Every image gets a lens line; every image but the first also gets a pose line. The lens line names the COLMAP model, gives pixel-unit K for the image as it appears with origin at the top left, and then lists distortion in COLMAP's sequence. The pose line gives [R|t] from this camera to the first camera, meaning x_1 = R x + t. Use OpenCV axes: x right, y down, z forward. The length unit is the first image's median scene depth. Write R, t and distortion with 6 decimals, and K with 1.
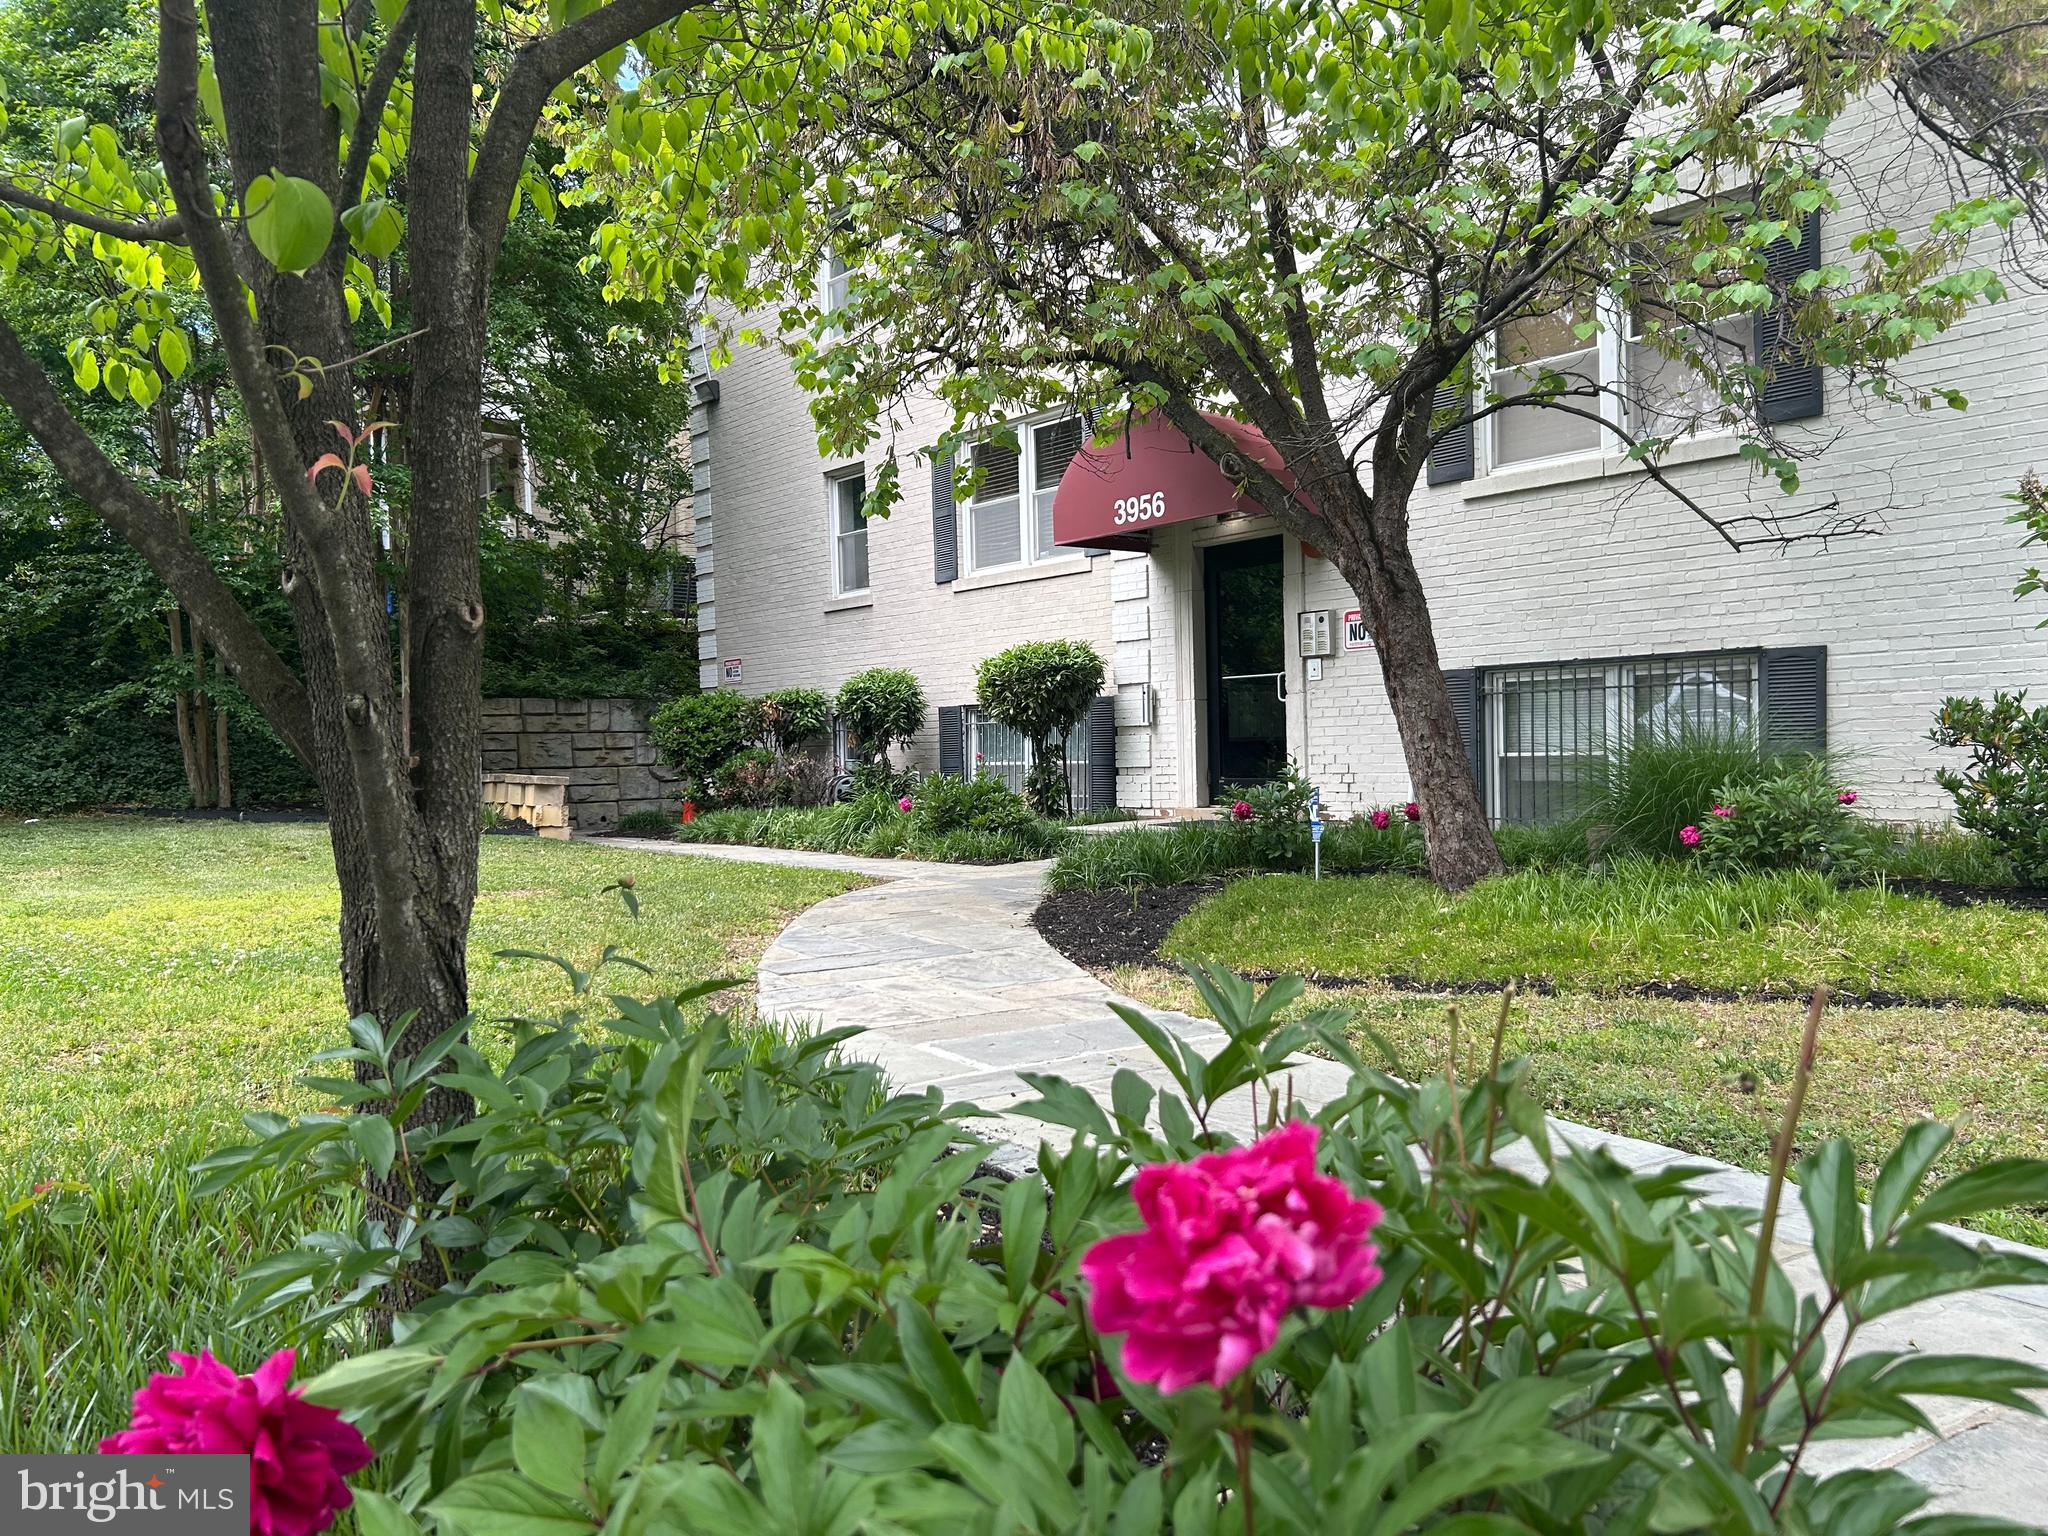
lens RADIAL K [[1544.0, 0, 1012.8], [0, 1544.0, 783.4], [0, 0, 1]] dist [0.062821, -0.065965]
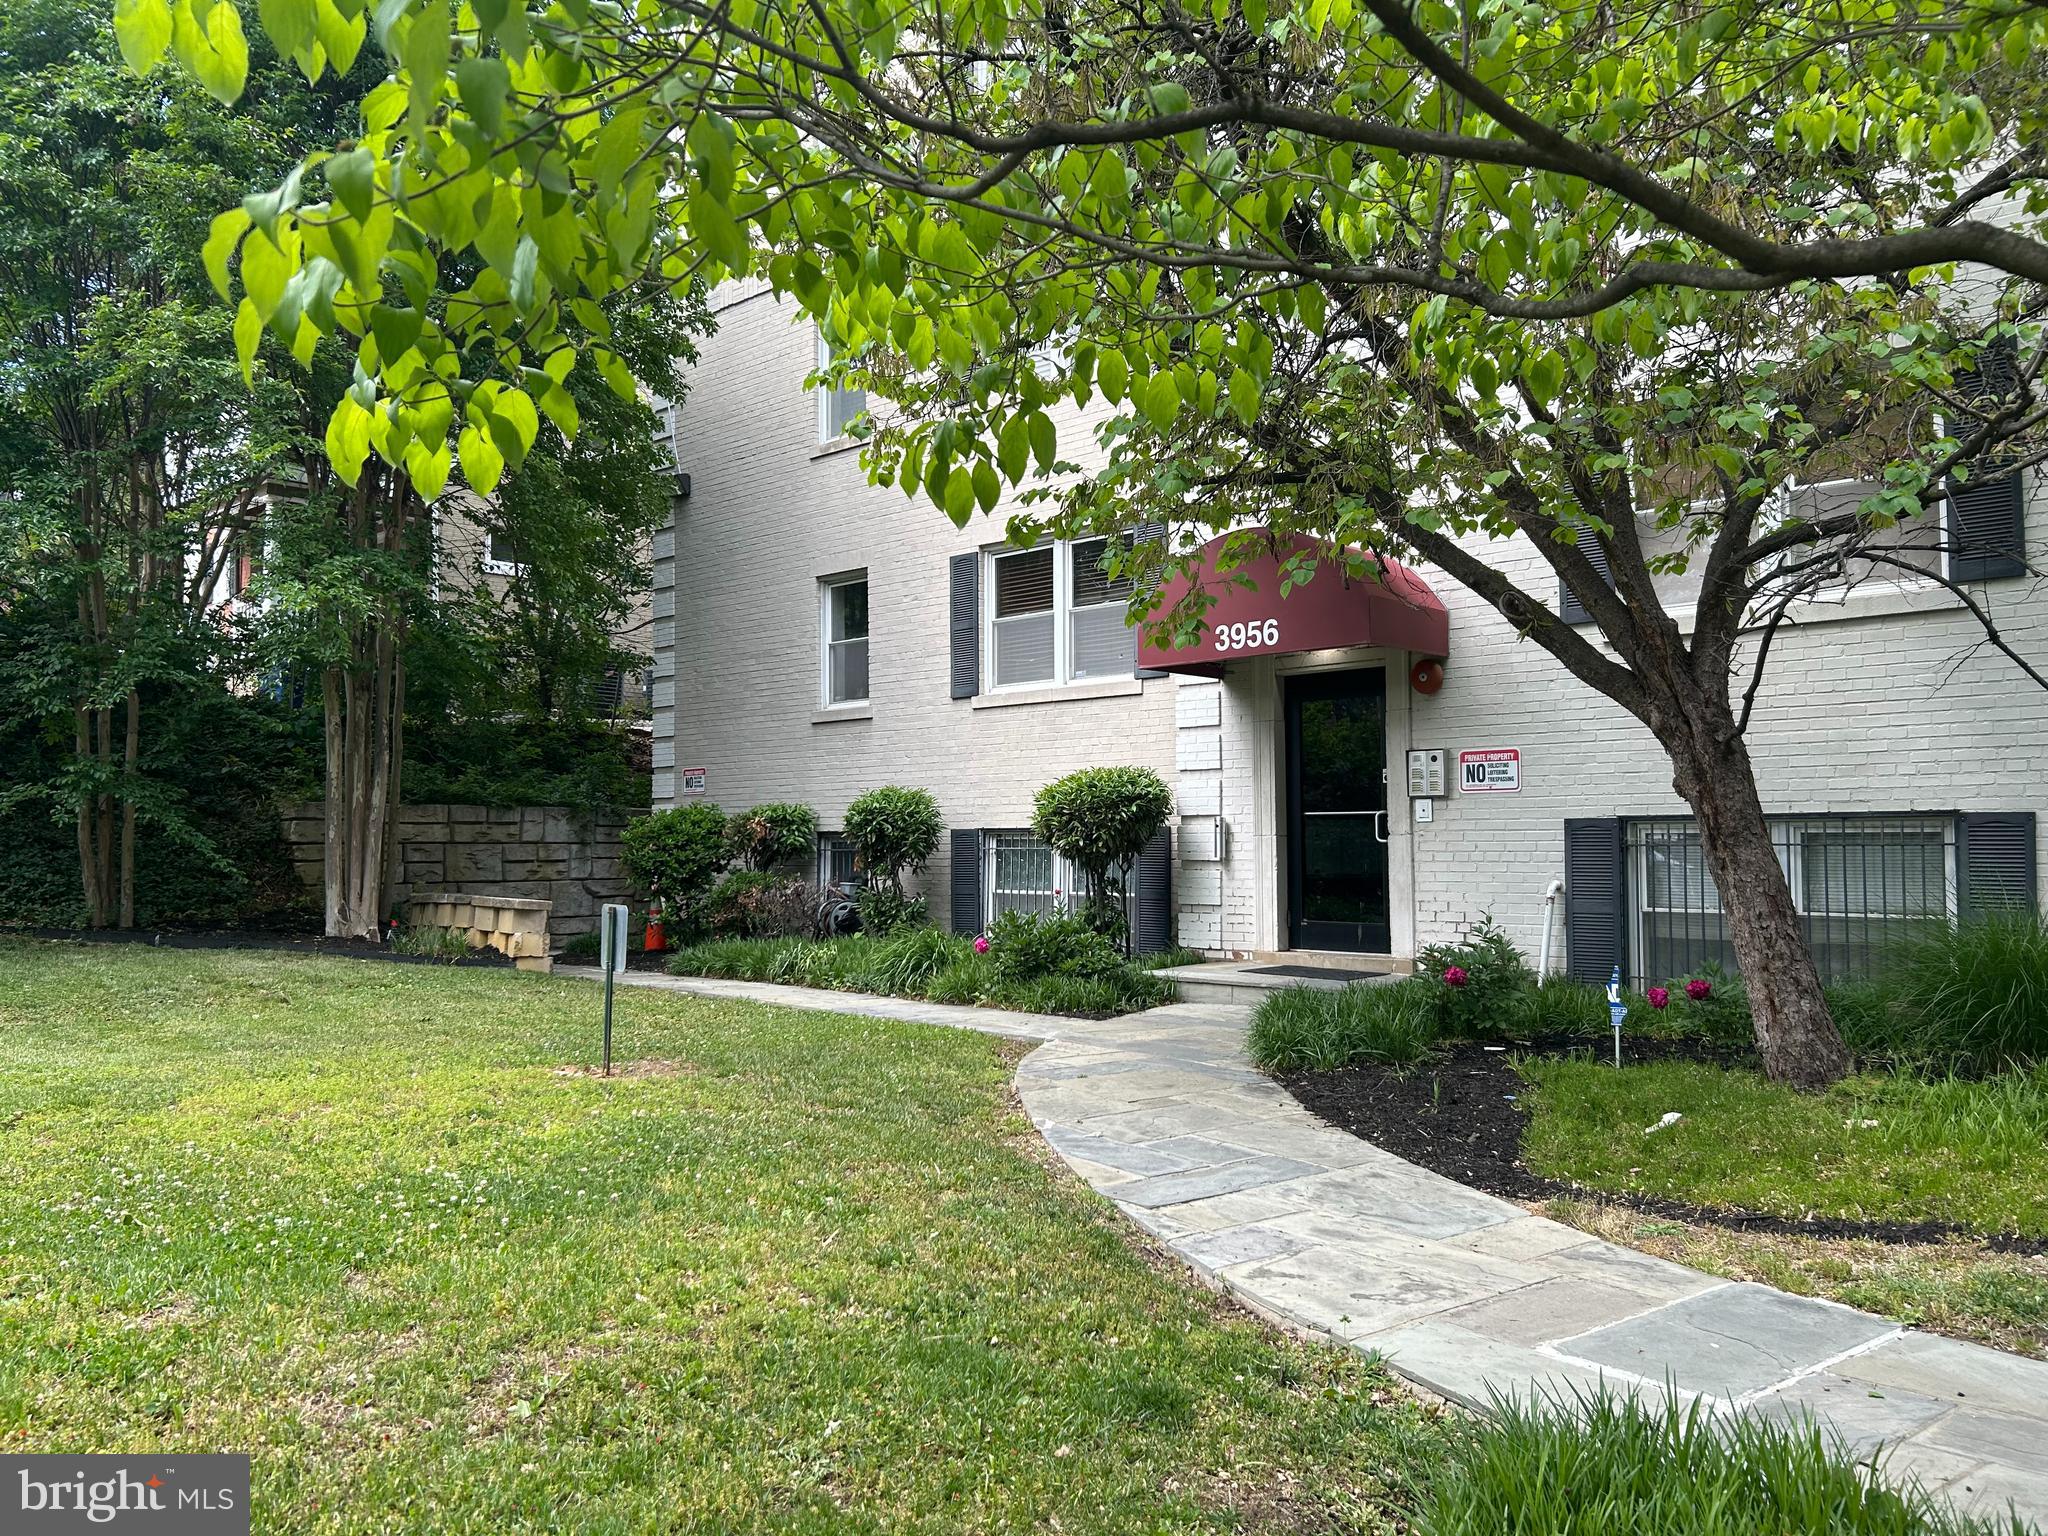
lens RADIAL K [[1544.0, 0, 1021.7], [0, 1544.0, 772.8], [0, 0, 1]] dist [0.062821, -0.065965]
pose [[0.991273, 0.027727, 0.128876, -0.143488], [-0.018581, 0.997258, -0.071629, -0.019969], [-0.130508, 0.068609, 0.989070, 0.076193]]
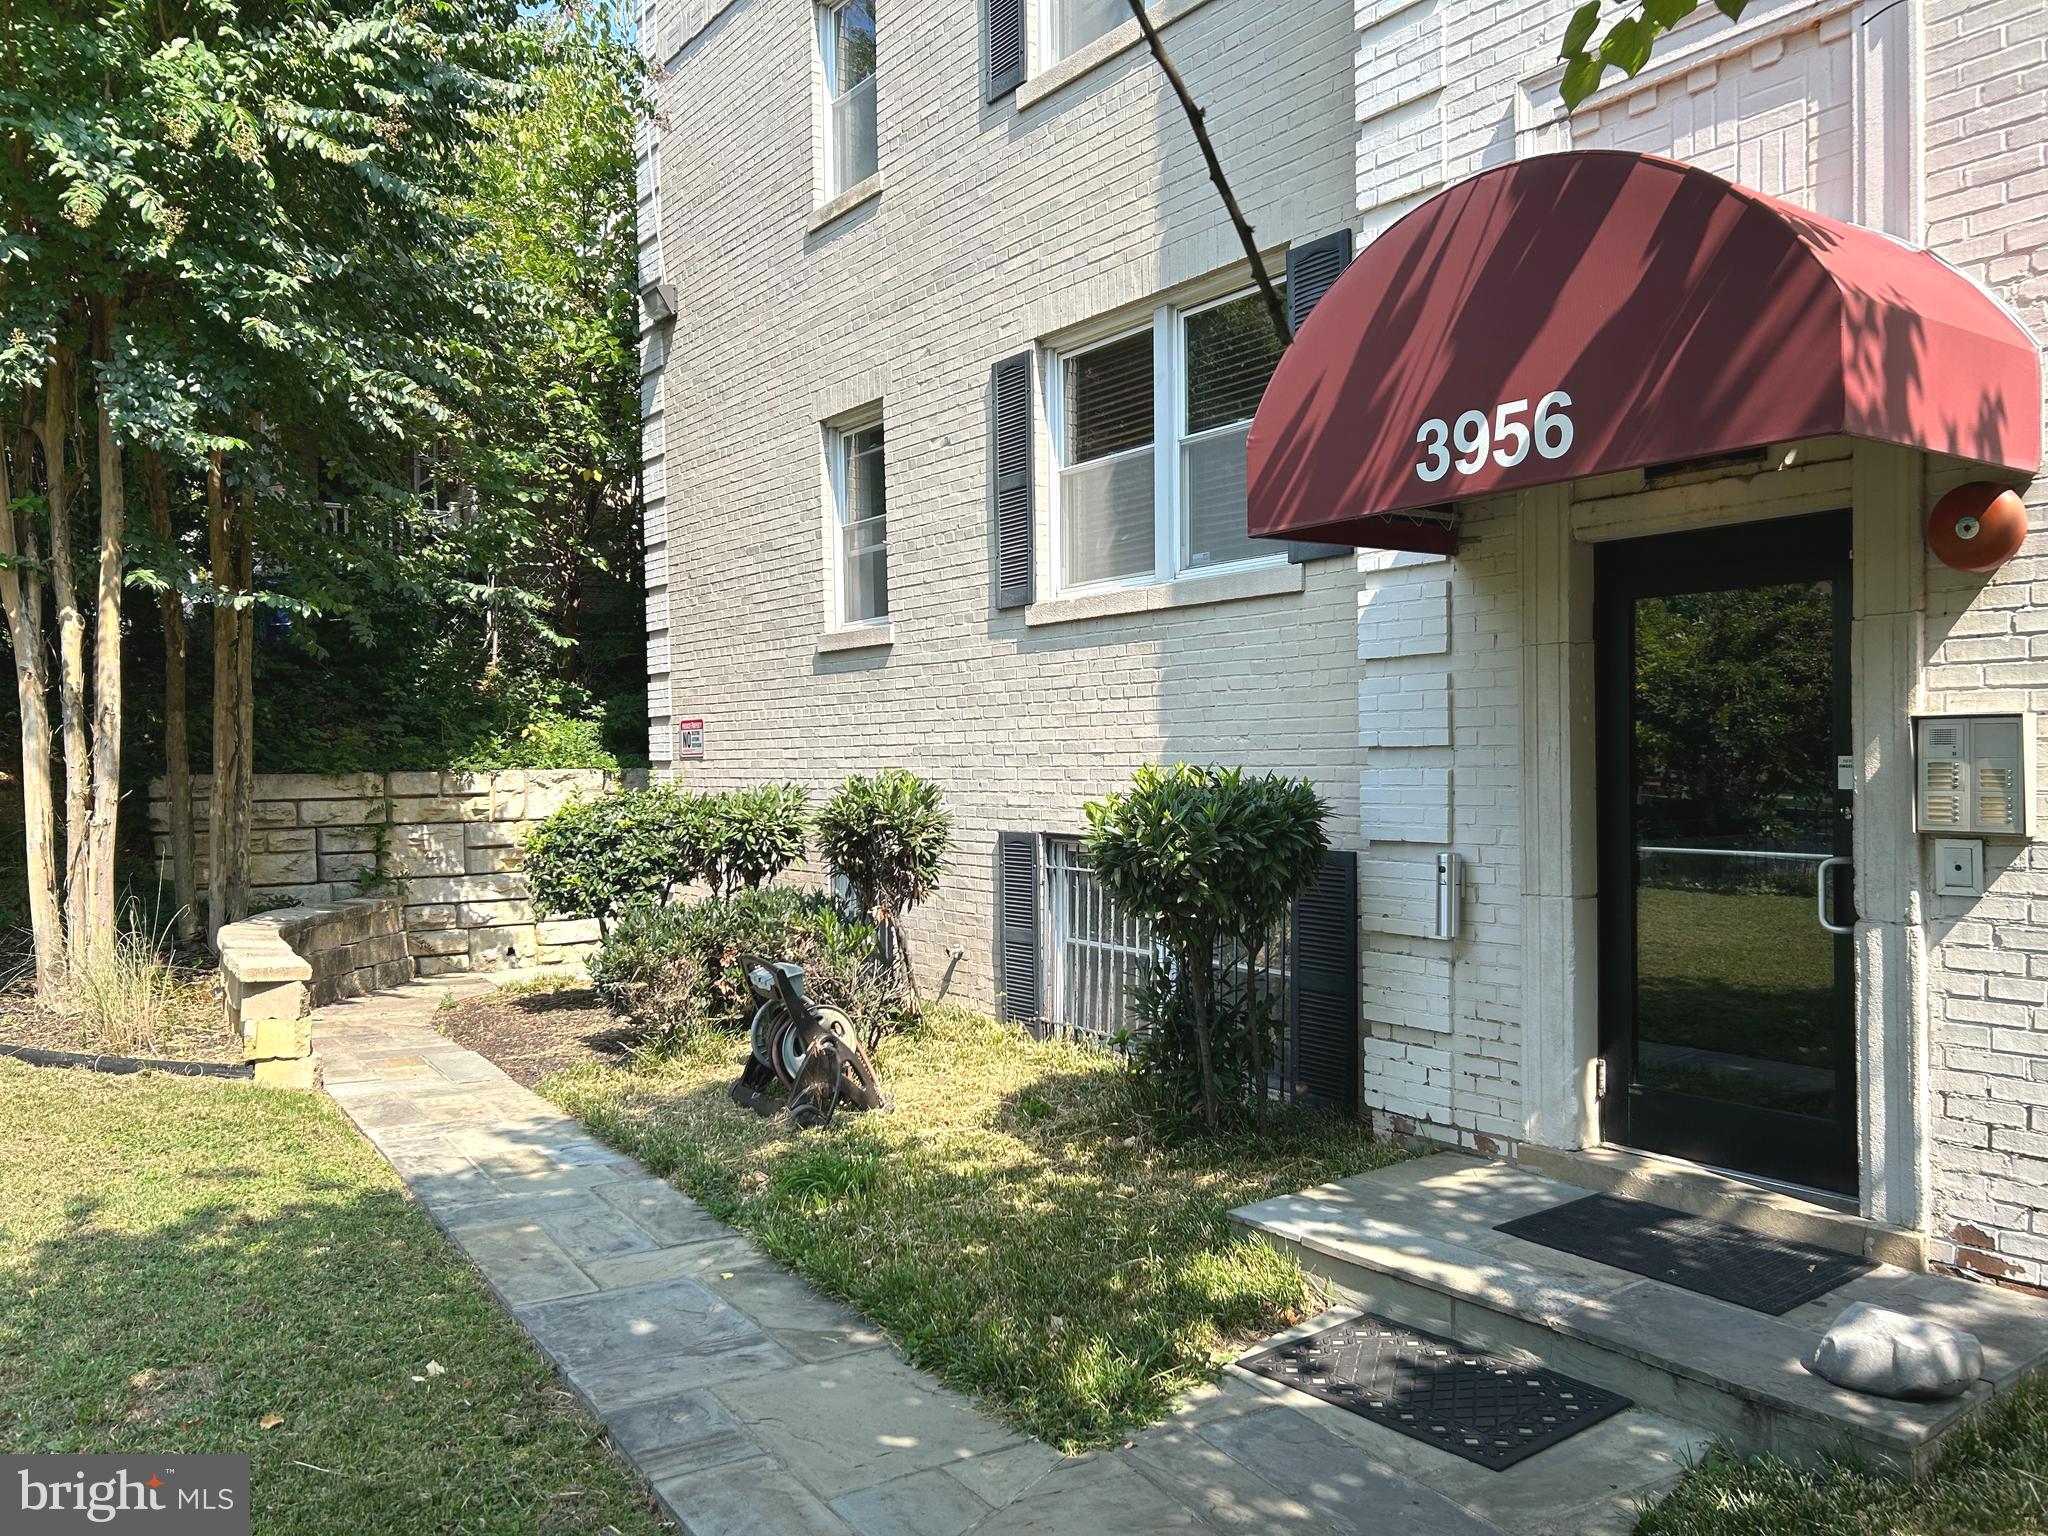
lens RADIAL K [[1544.0, 0, 1015.7], [0, 1544.0, 772.5], [0, 0, 1]] dist [0.062821, -0.065965]
pose [[0.997836, 0.014140, -0.064206, -0.008129], [-0.014748, 0.999851, -0.009012, -0.074643], [0.064069, 0.009940, 0.997896, 0.505518]]
